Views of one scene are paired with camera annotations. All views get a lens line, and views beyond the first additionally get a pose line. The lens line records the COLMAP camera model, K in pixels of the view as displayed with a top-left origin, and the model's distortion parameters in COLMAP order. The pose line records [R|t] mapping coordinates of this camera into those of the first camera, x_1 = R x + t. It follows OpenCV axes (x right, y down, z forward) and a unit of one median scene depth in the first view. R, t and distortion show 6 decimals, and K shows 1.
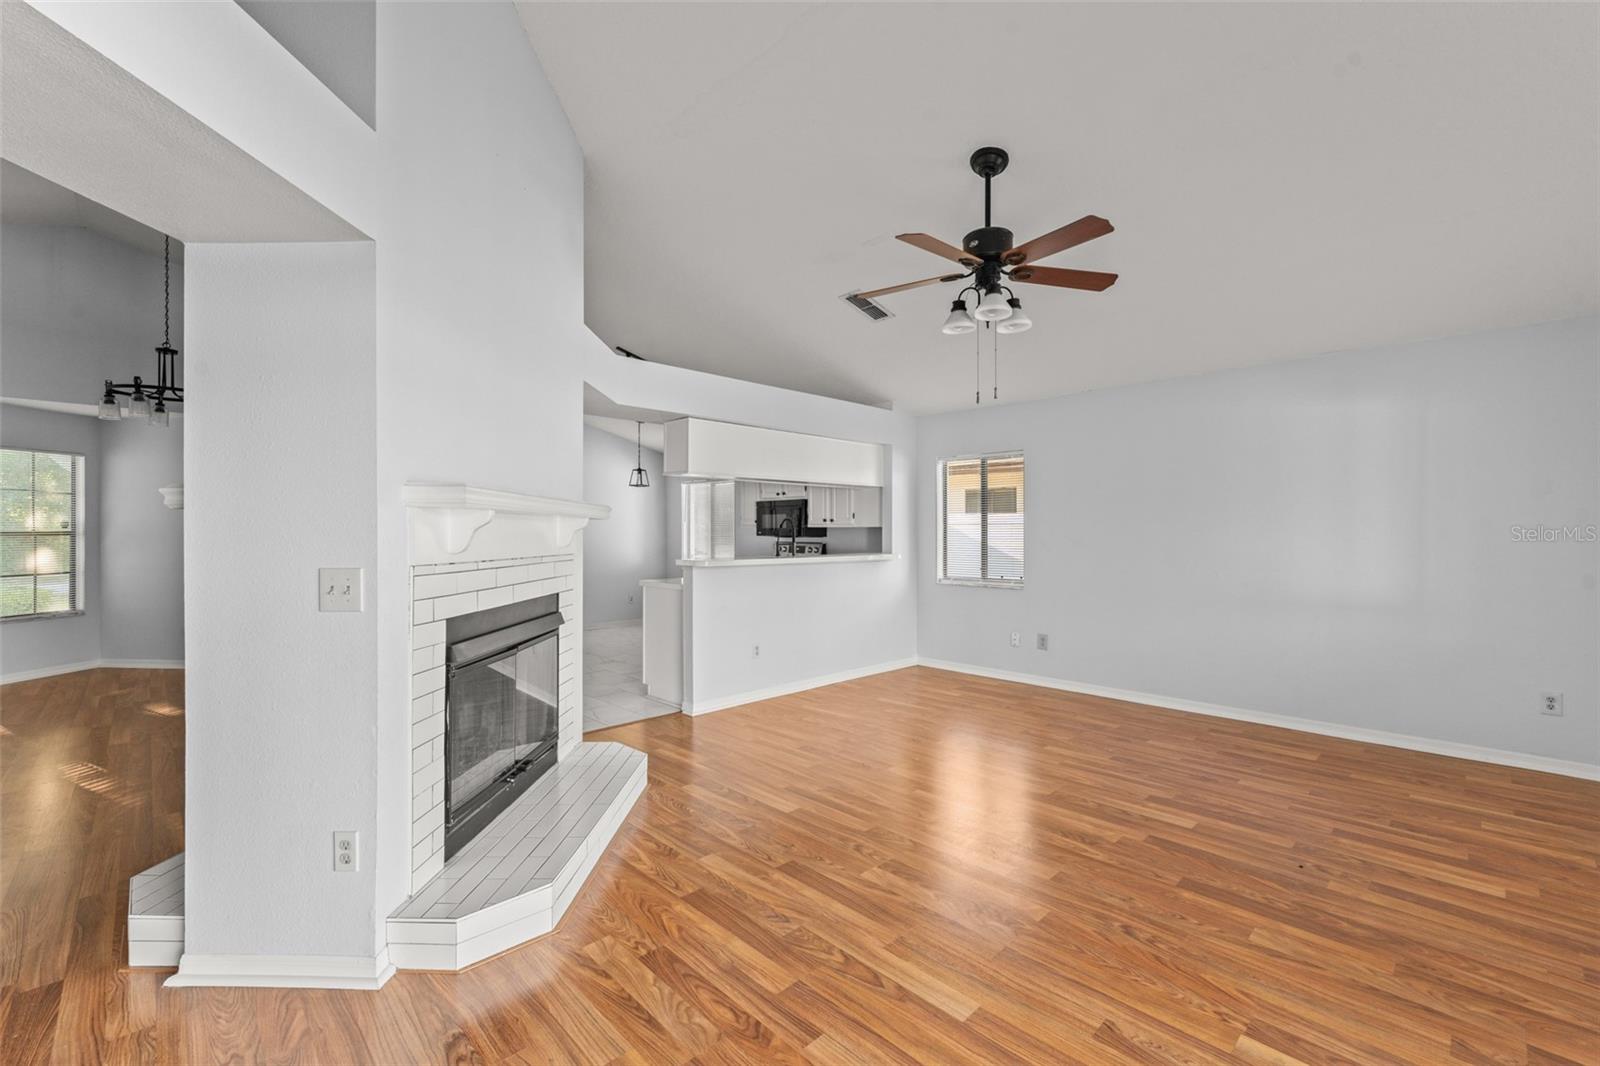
lens RADIAL K [[684.1, 0, 773.7], [0, 684.1, 539.7], [0, 0, 1]] dist [-0.003157, -0.000397]
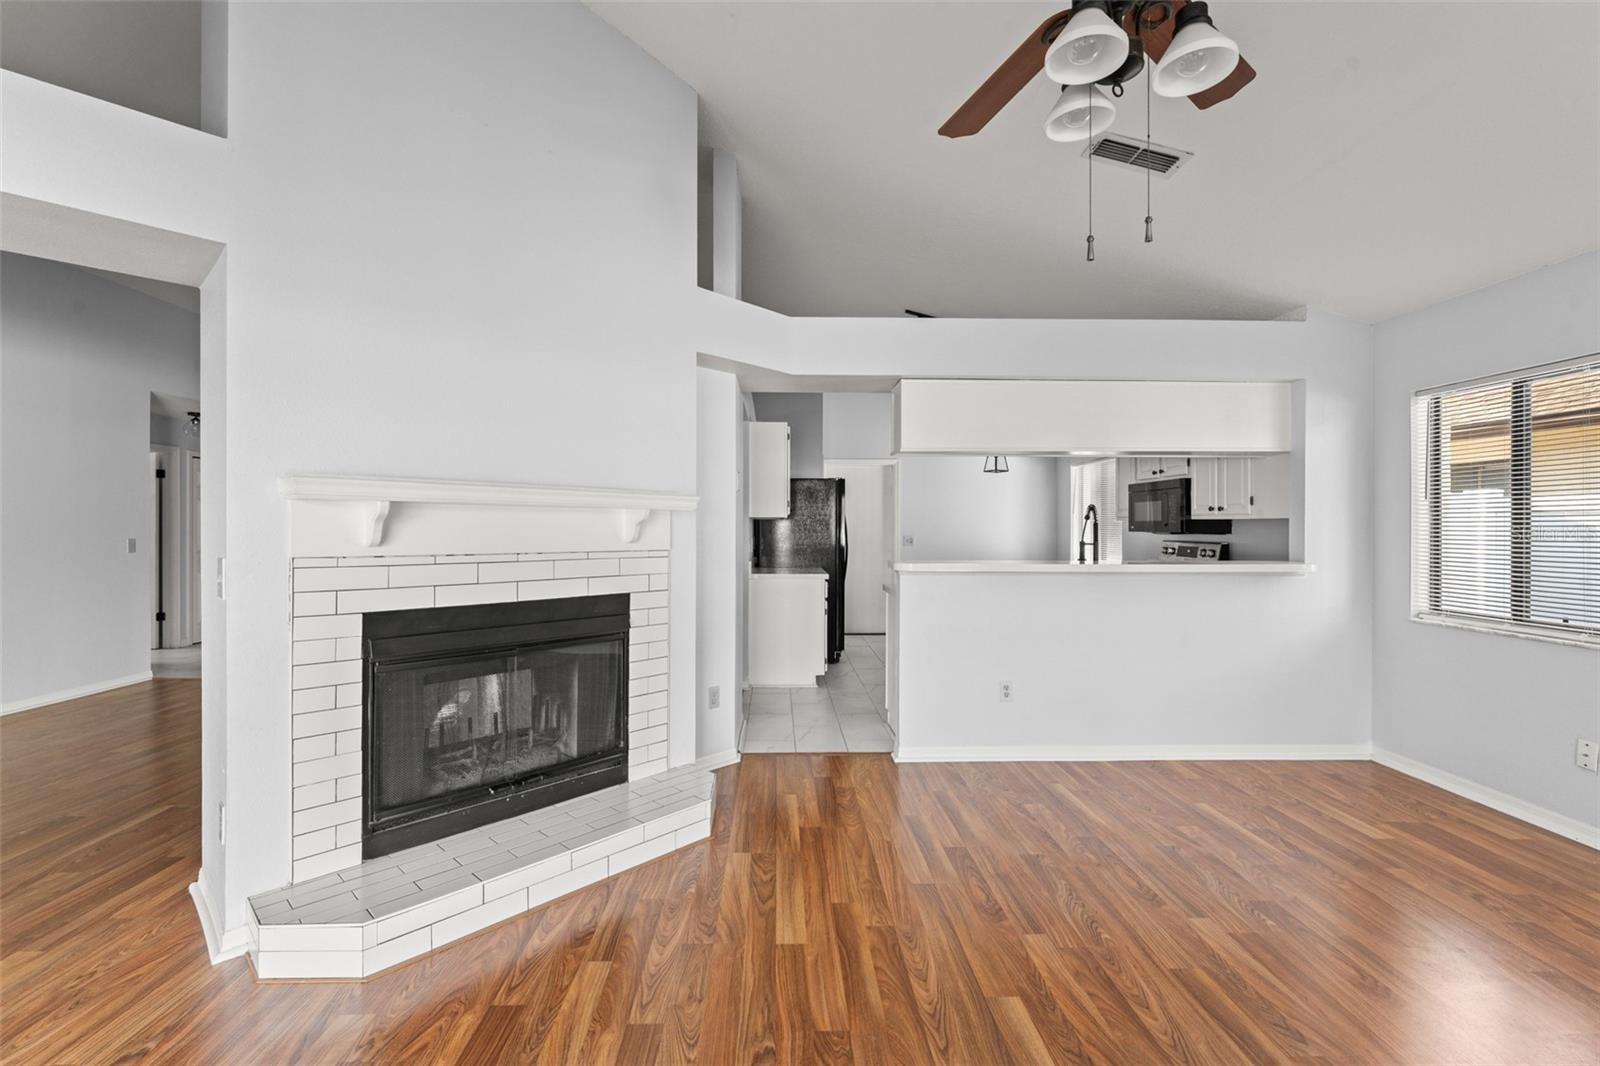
lens RADIAL K [[684.1, 0, 781.3], [0, 684.1, 536.2], [0, 0, 1]] dist [-0.003157, -0.000397]
pose [[0.738361, 0.012494, -0.674290, 0.233792], [-0.009771, 0.999922, 0.007829, -0.003063], [0.674335, 0.000808, 0.738426, 0.252491]]
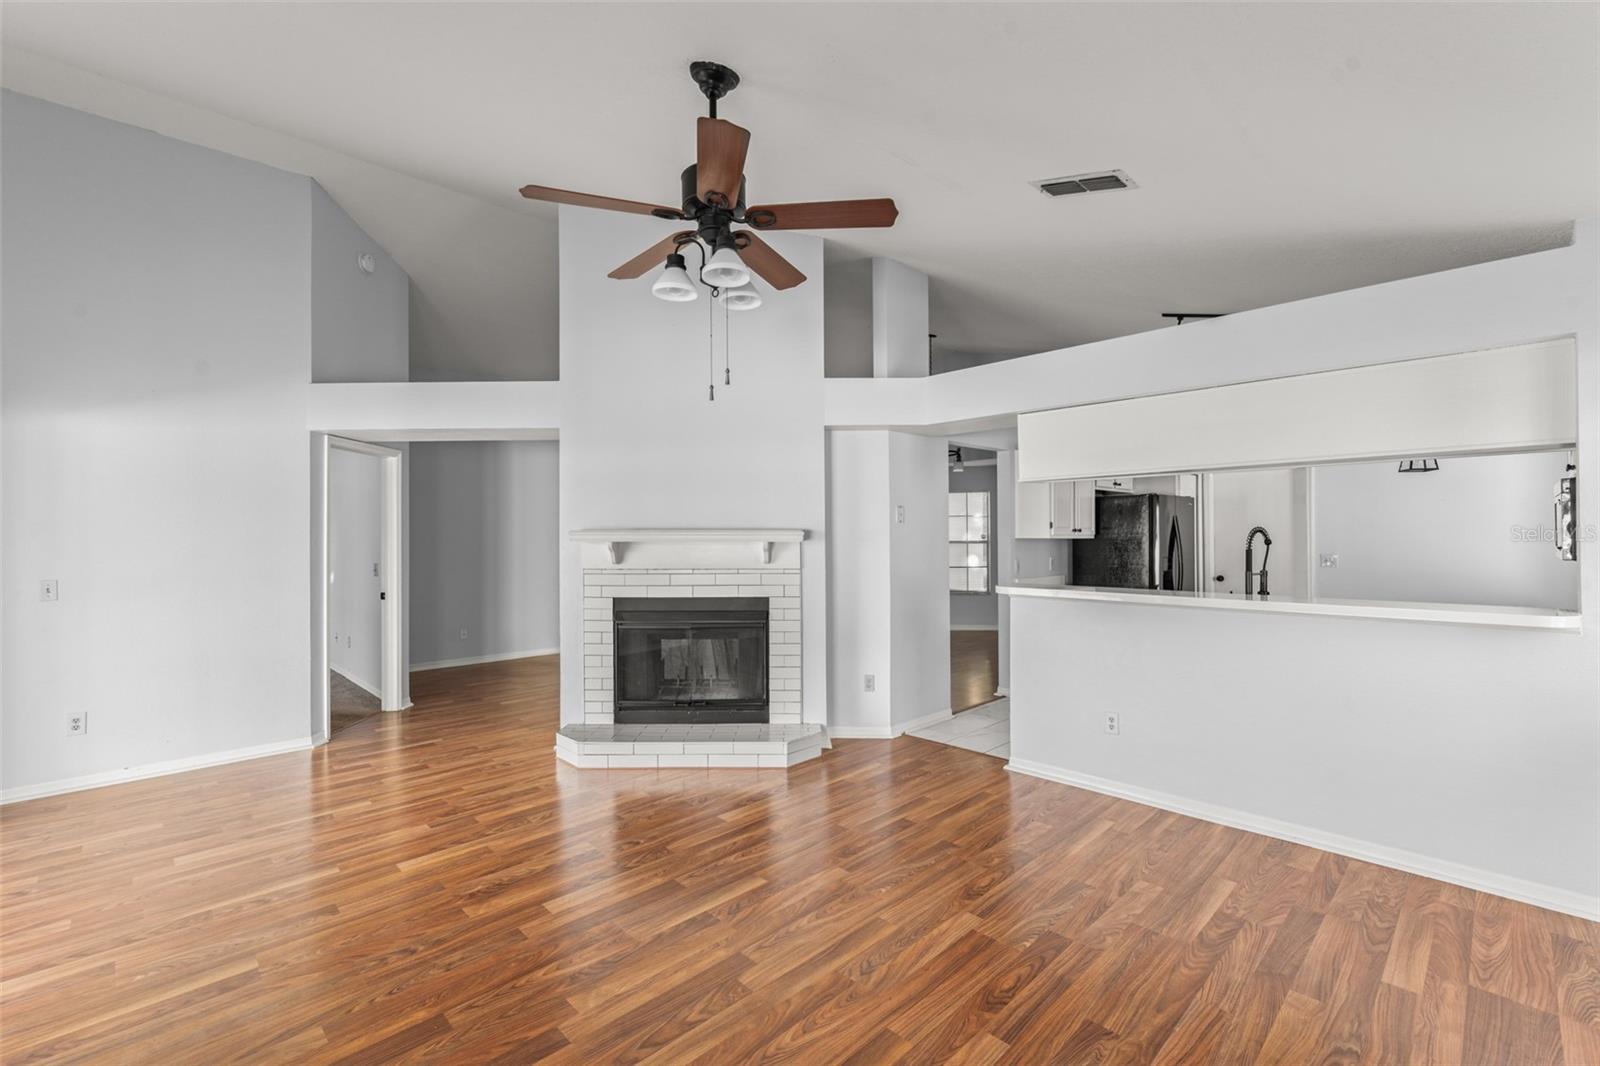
lens RADIAL K [[684.1, 0, 795.6], [0, 684.1, 537.0], [0, 0, 1]] dist [-0.003157, -0.000397]
pose [[0.017004, 0.000396, -0.999855, 0.548338], [-0.002254, 0.999997, 0.000357, -0.021495], [0.999853, 0.002248, 0.017004, 0.549504]]
